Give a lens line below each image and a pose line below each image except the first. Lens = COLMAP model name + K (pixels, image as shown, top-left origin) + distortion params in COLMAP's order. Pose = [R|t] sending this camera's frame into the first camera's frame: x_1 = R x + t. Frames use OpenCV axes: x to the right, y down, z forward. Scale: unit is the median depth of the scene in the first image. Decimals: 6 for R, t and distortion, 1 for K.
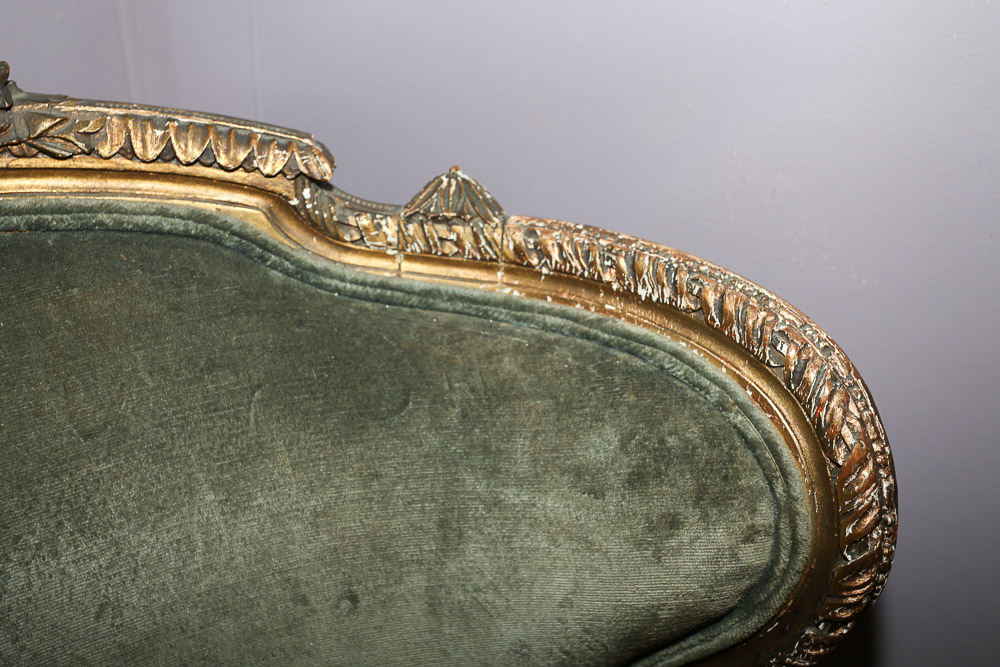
lens RADIAL K [[1087.5, 0, 500.0], [0, 1087.5, 333.5], [0, 0, 1]] dist [-0.005856, 0.166936]
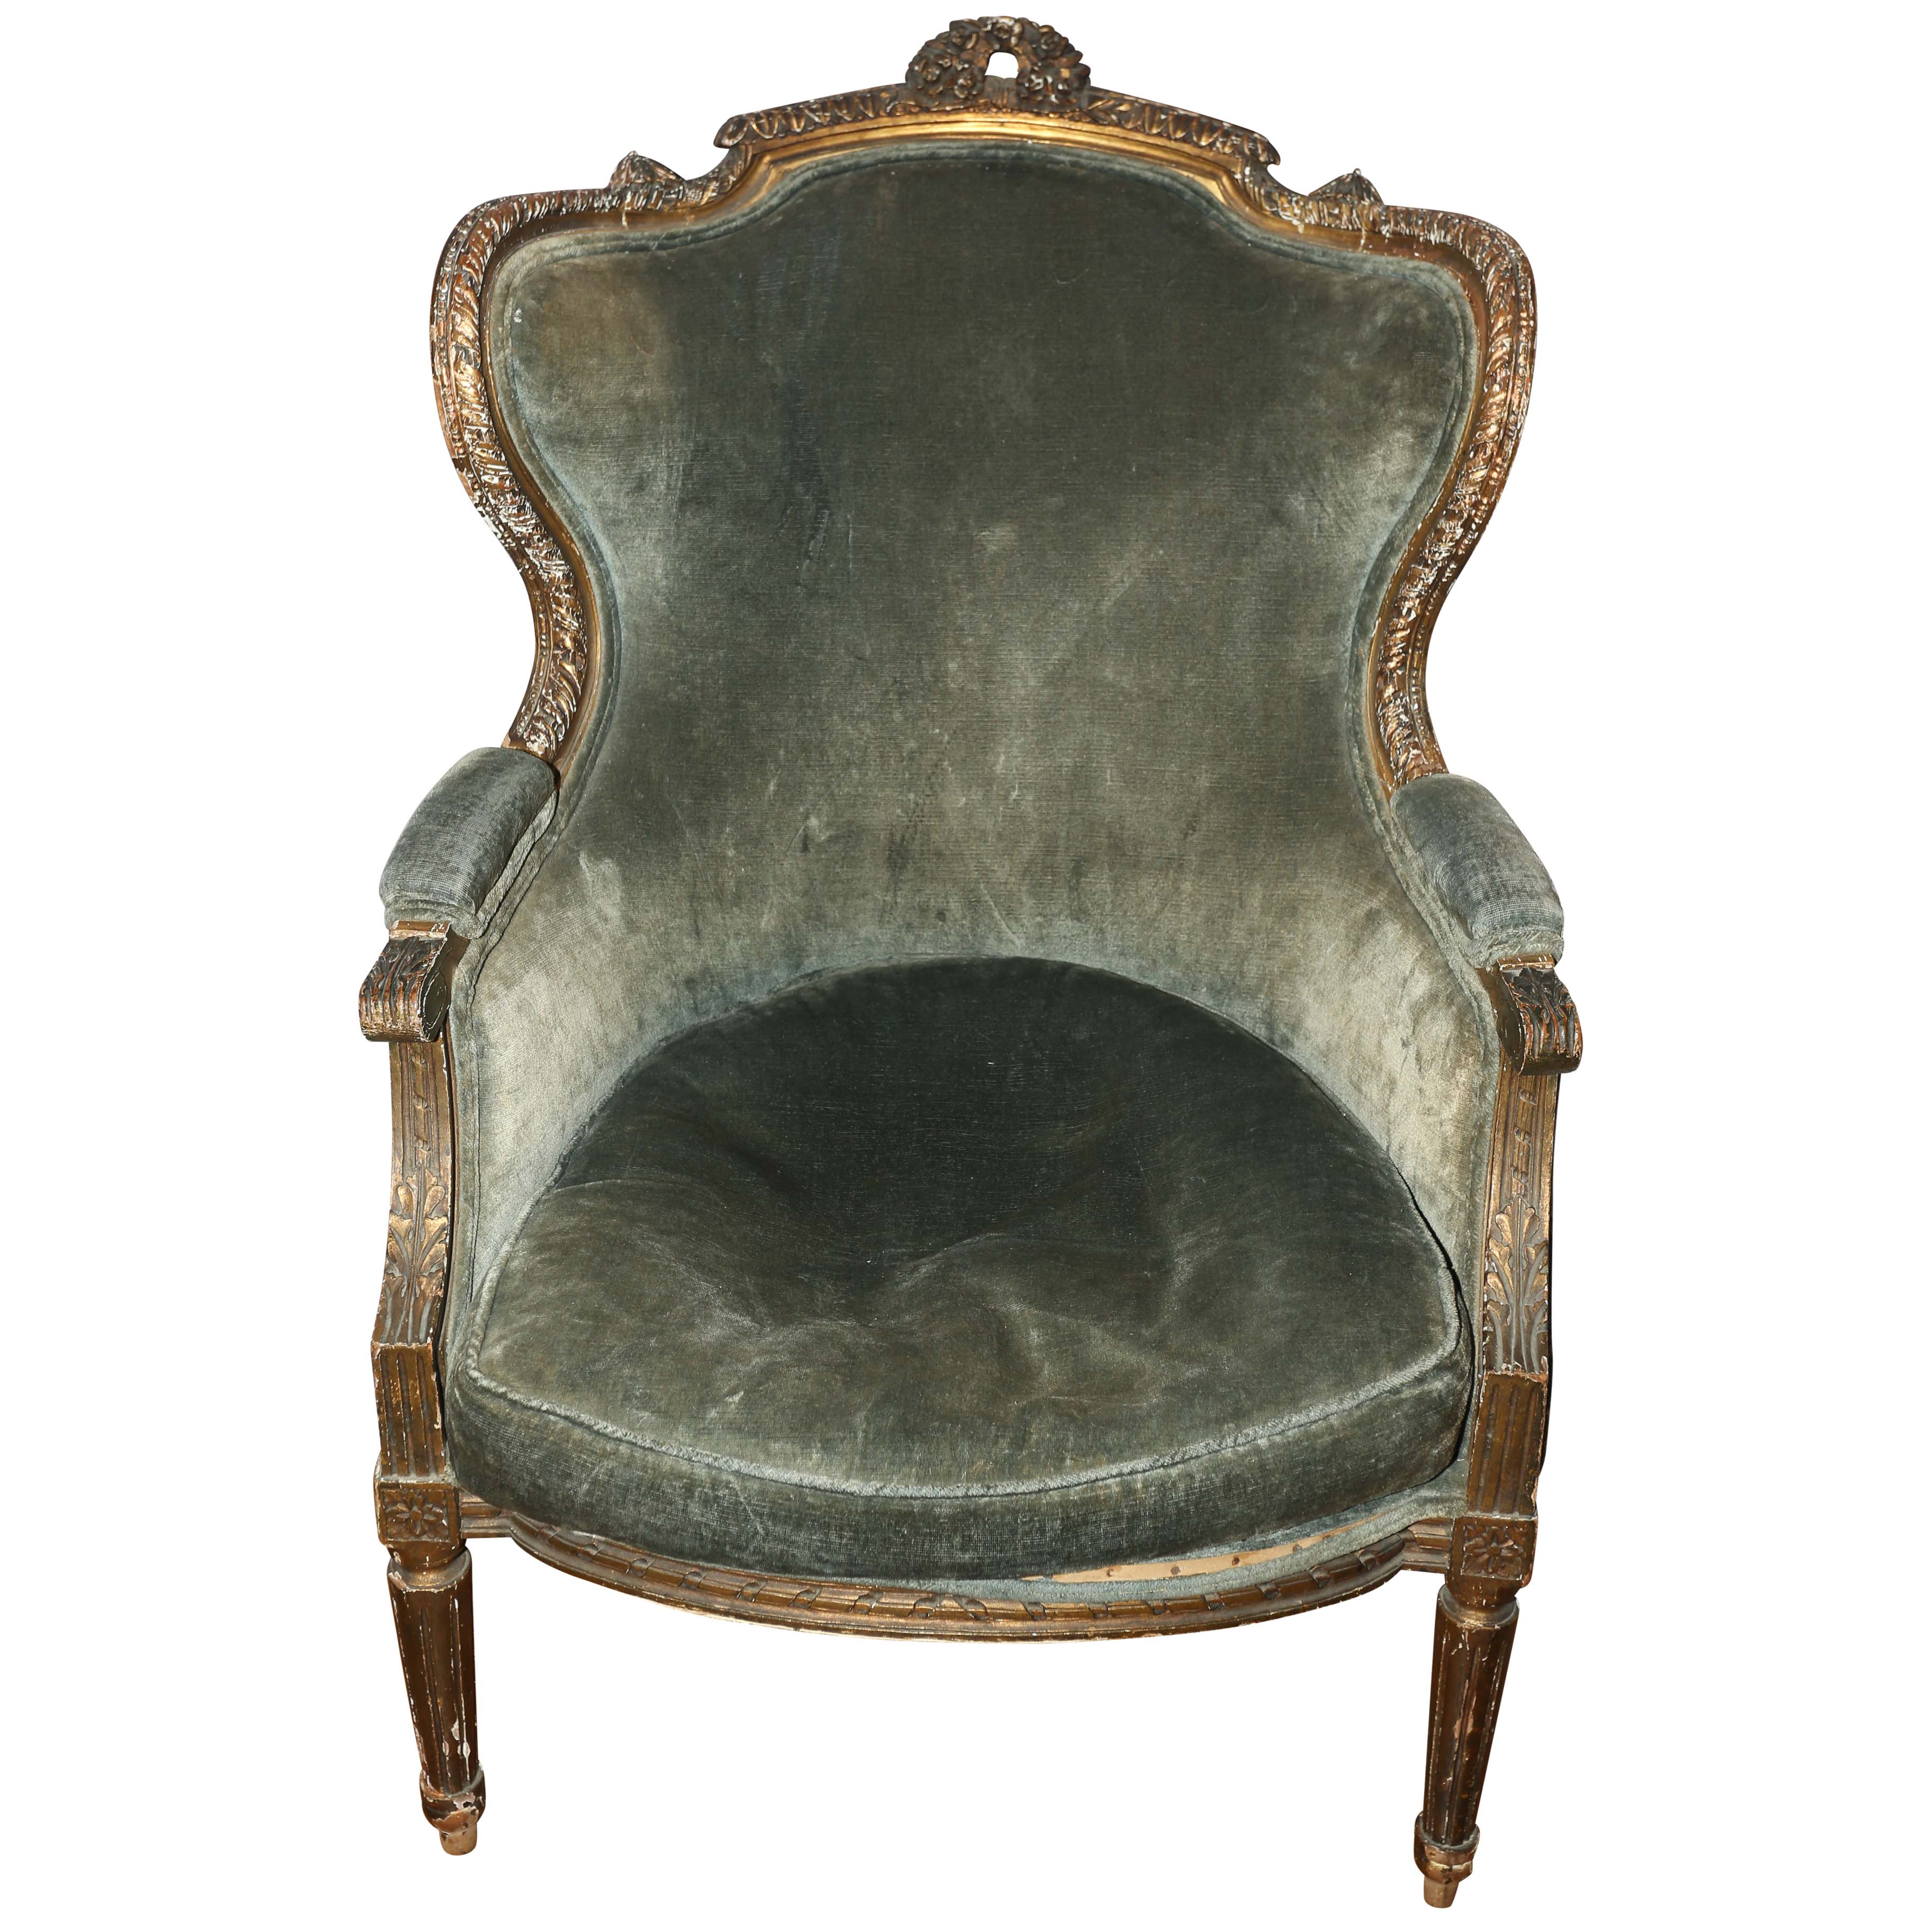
lens RADIAL K [[2505.3, 0, 966.0], [0, 2505.3, 966.0], [0, 0, 1]] dist [0.011359, -0.004806]
pose [[0.840651, 0.215417, -0.496892, 1.395055], [-0.289603, 0.954099, -0.076327, 1.244445], [0.457641, 0.208066, 0.864450, -1.827965]]
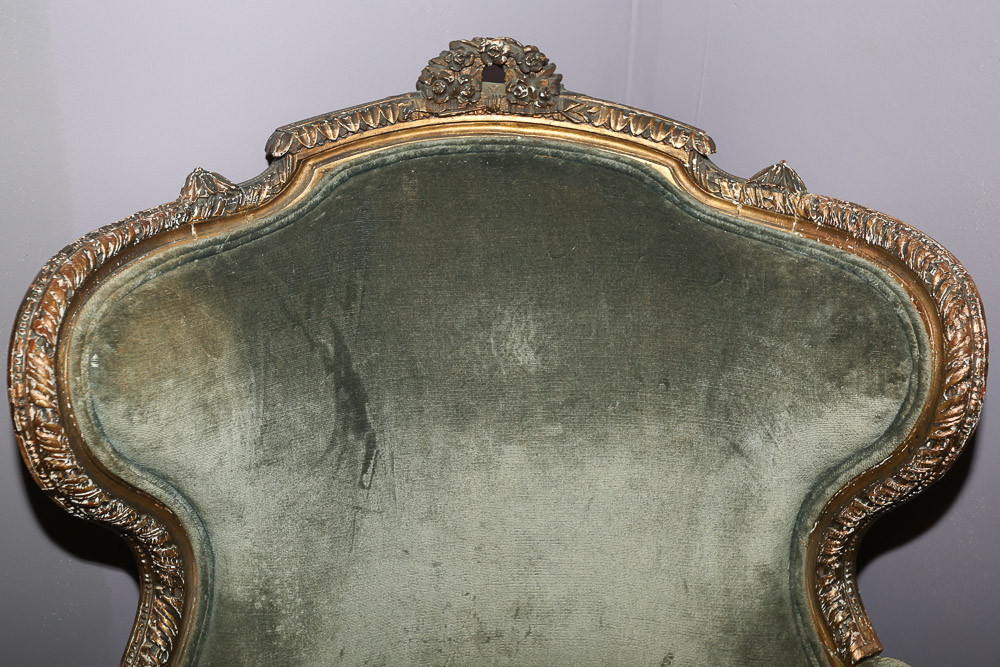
lens RADIAL K [[1087.5, 0, 500.0], [0, 1087.5, 333.5], [0, 0, 1]] dist [-0.005856, 0.166936]
pose [[0.887001, 0.196088, -0.418065, 0.351590], [-0.236332, 0.970574, -0.046185, 0.312341], [0.396707, 0.139768, 0.907242, -0.735673]]
